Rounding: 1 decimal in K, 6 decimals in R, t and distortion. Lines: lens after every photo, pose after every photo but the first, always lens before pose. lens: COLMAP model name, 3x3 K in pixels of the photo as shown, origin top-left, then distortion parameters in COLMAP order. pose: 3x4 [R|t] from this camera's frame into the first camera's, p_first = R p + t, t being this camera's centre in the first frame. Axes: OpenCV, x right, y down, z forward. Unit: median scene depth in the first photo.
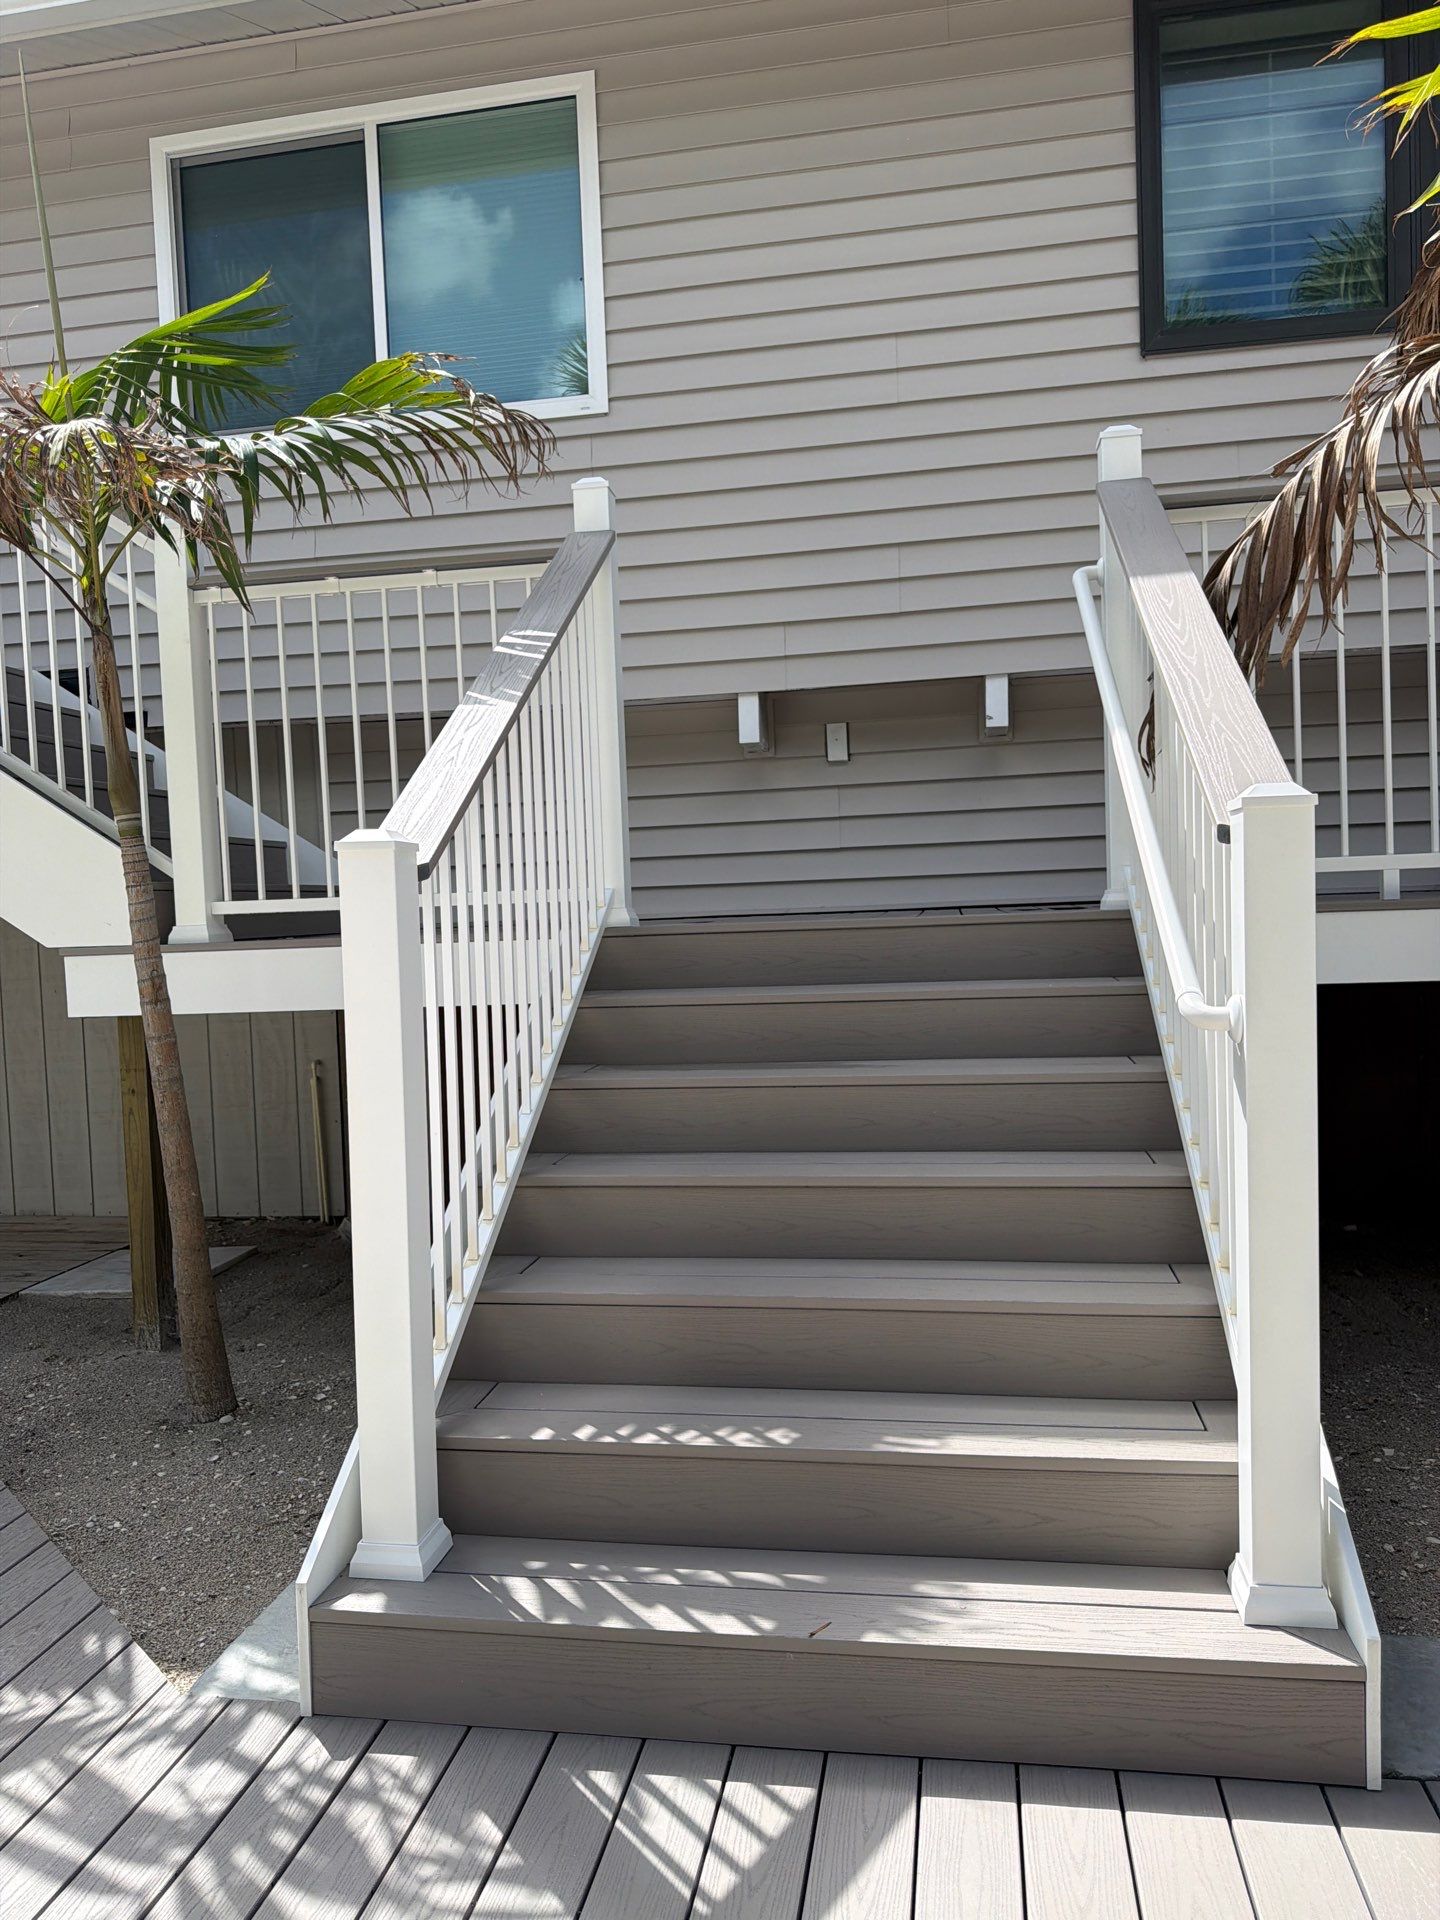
lens RADIAL K [[1348.8, 0, 724.3], [0, 1348.8, 961.1], [0, 0, 1]] dist [0.052801, -0.057817]
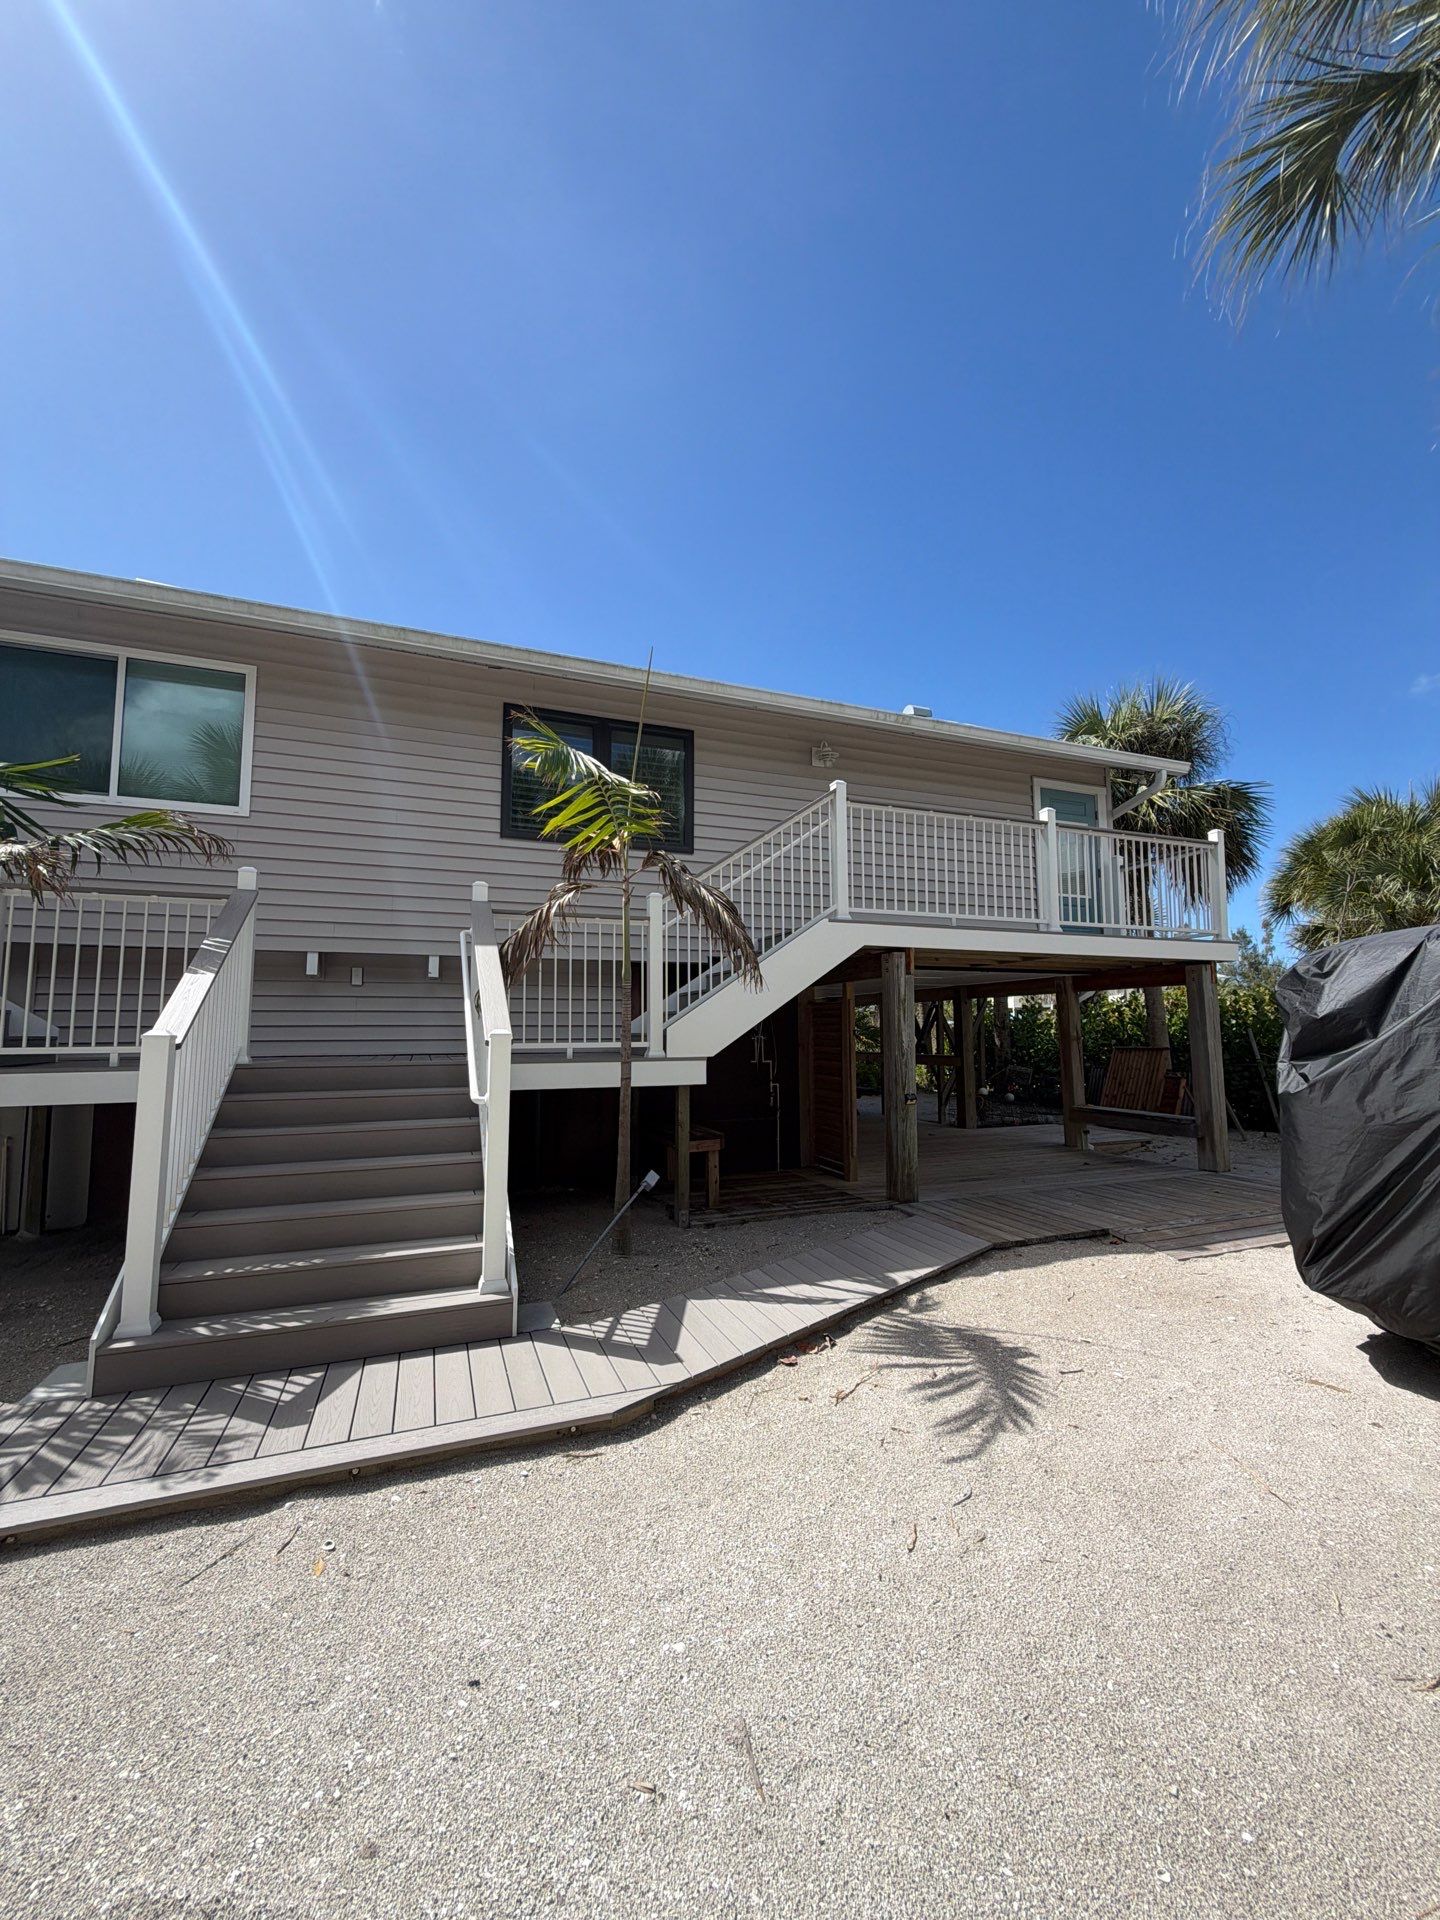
lens RADIAL K [[759.8, 0, 717.5], [0, 759.8, 961.5], [0, 0, 1]] dist [-0.002334, 0.000784]
pose [[0.859085, 0.079788, 0.505576, -0.074544], [-0.004497, 0.988914, -0.148425, -0.015113], [-0.511813, 0.125236, 0.849919, -0.670256]]
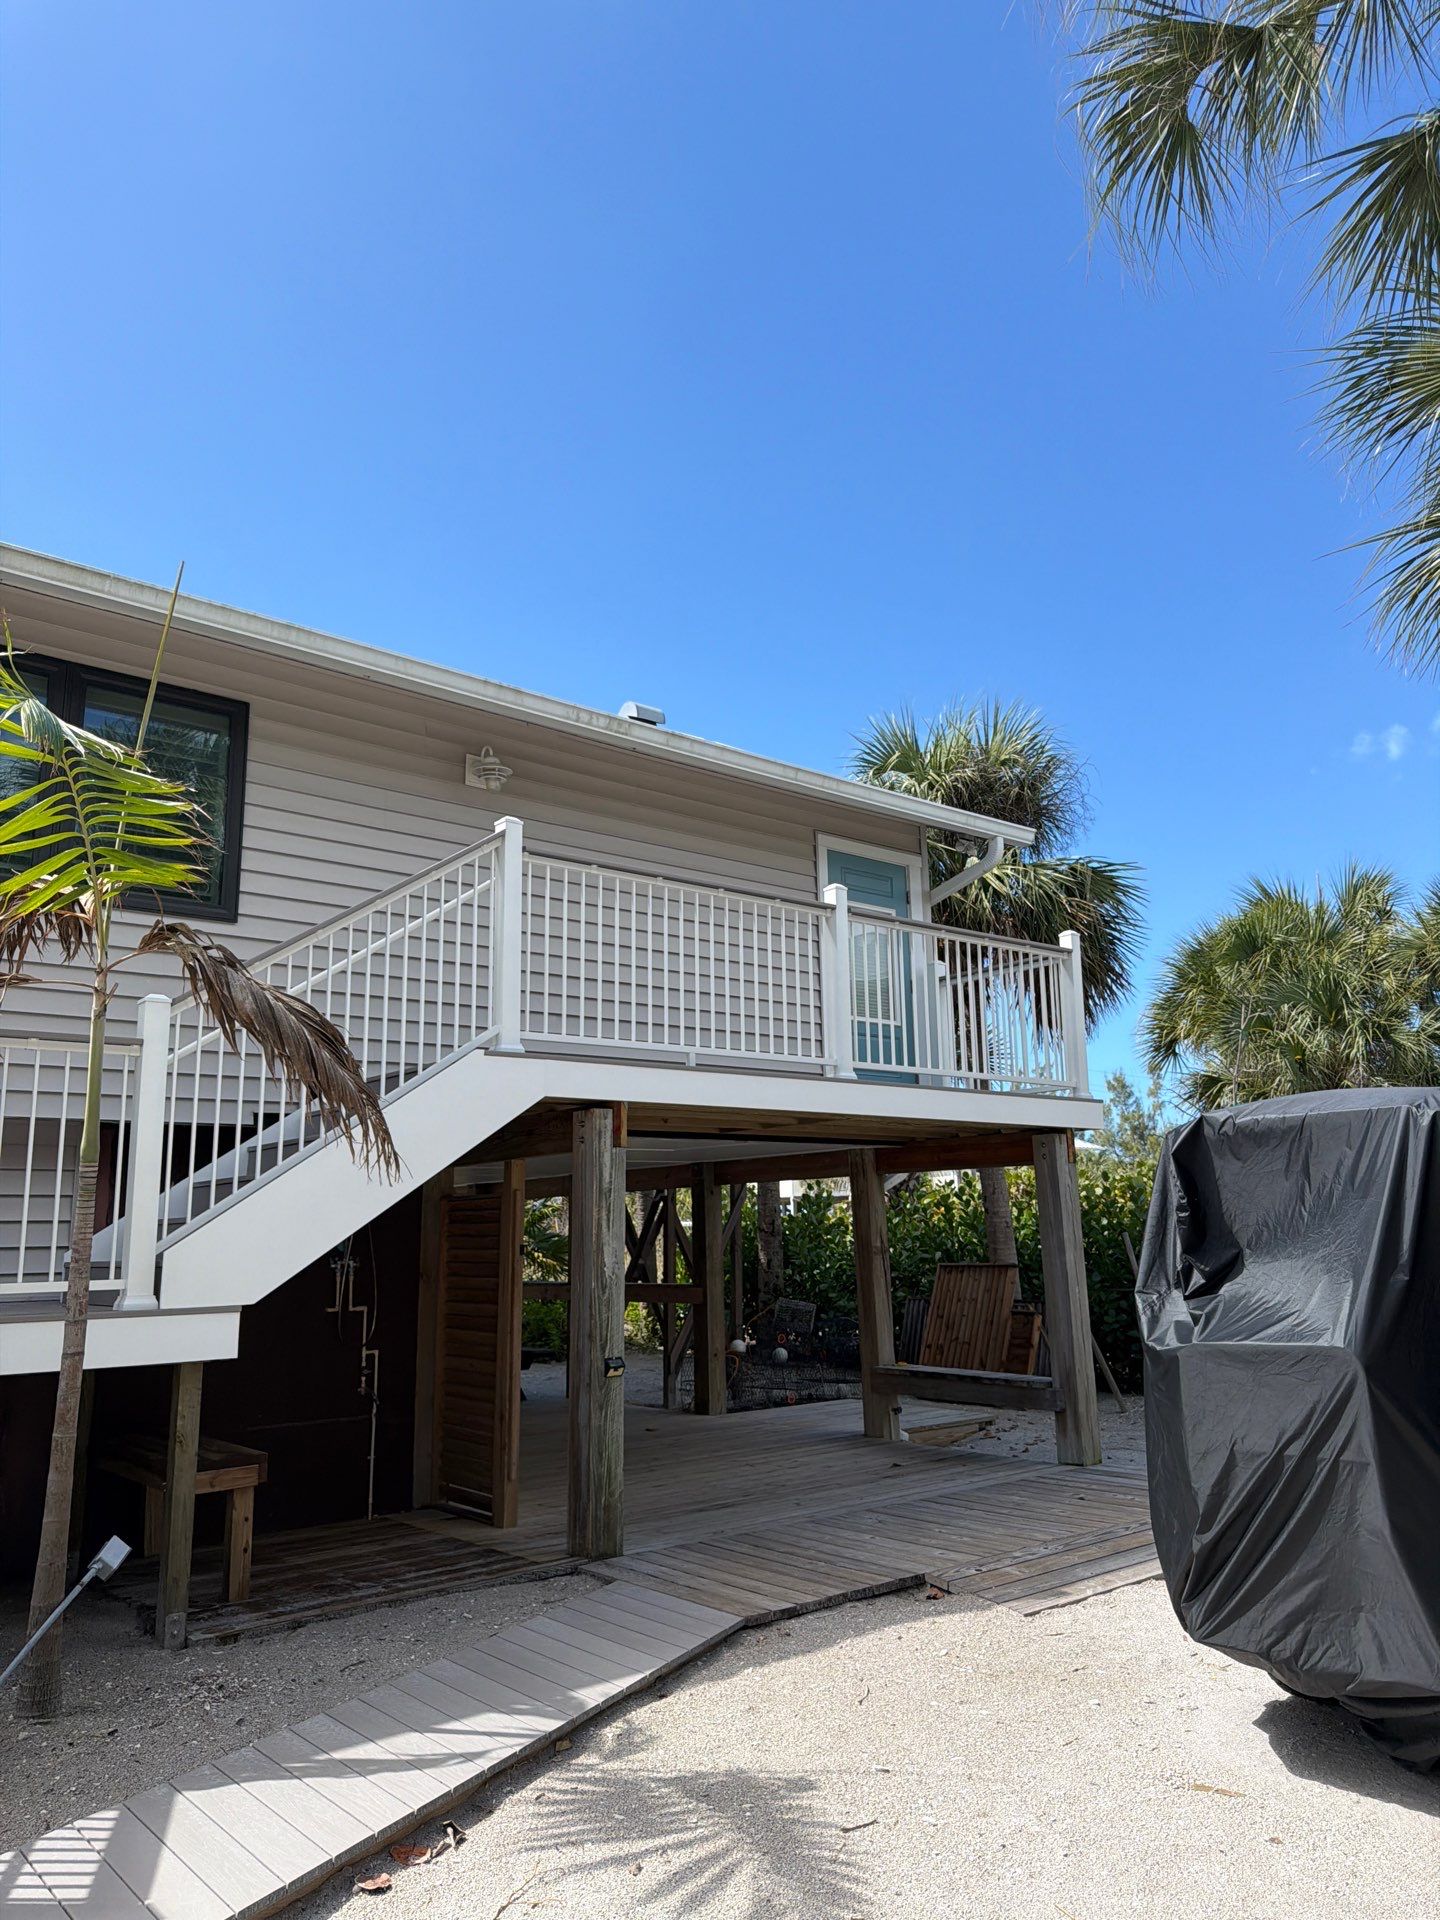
lens RADIAL K [[1349.7, 0, 733.5], [0, 1349.7, 948.2], [0, 0, 1]] dist [0.029509, -0.030544]
pose [[0.649414, 0.182707, 0.738159, -0.119611], [0.030841, 0.963580, -0.265636, -0.018921], [-0.759809, 0.195273, 0.620128, -0.731357]]
